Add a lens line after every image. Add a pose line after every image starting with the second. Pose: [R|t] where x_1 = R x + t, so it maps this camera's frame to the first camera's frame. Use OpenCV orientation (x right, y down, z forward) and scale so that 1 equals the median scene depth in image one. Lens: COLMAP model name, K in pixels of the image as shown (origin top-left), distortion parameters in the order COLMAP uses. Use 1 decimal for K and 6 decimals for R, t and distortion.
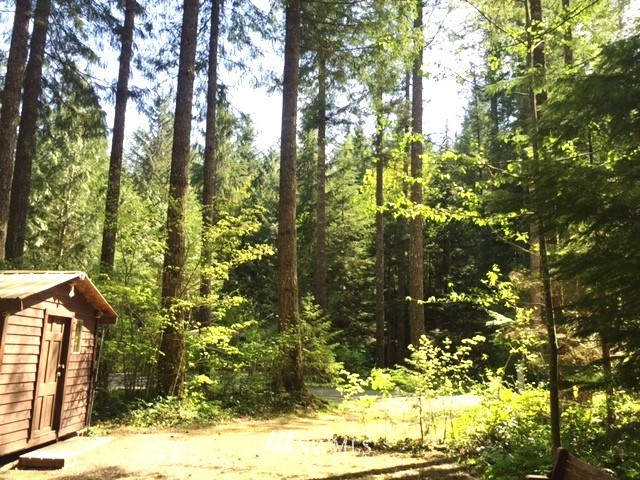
lens RADIAL K [[547.8, 0, 321.3], [0, 547.8, 234.8], [0, 0, 1]] dist [0.061185, -0.087156]
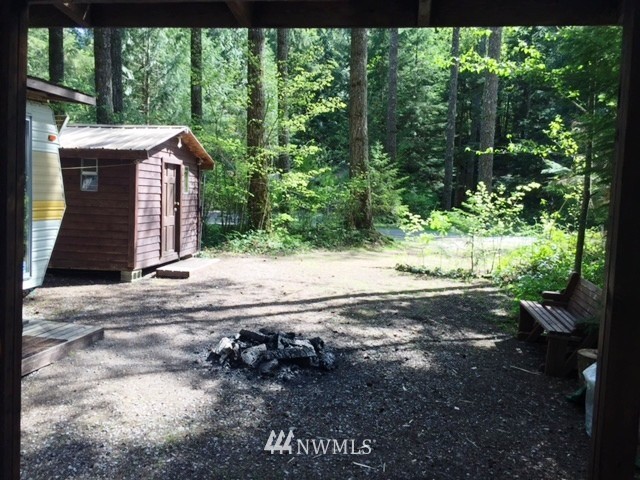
lens RADIAL K [[547.8, 0, 318.5], [0, 547.8, 238.0], [0, 0, 1]] dist [0.061185, -0.087156]
pose [[0.991173, 0.023721, -0.130436, 0.008940], [0.014226, 0.959151, 0.282535, -0.026401], [0.131810, -0.281897, 0.950348, -0.124155]]
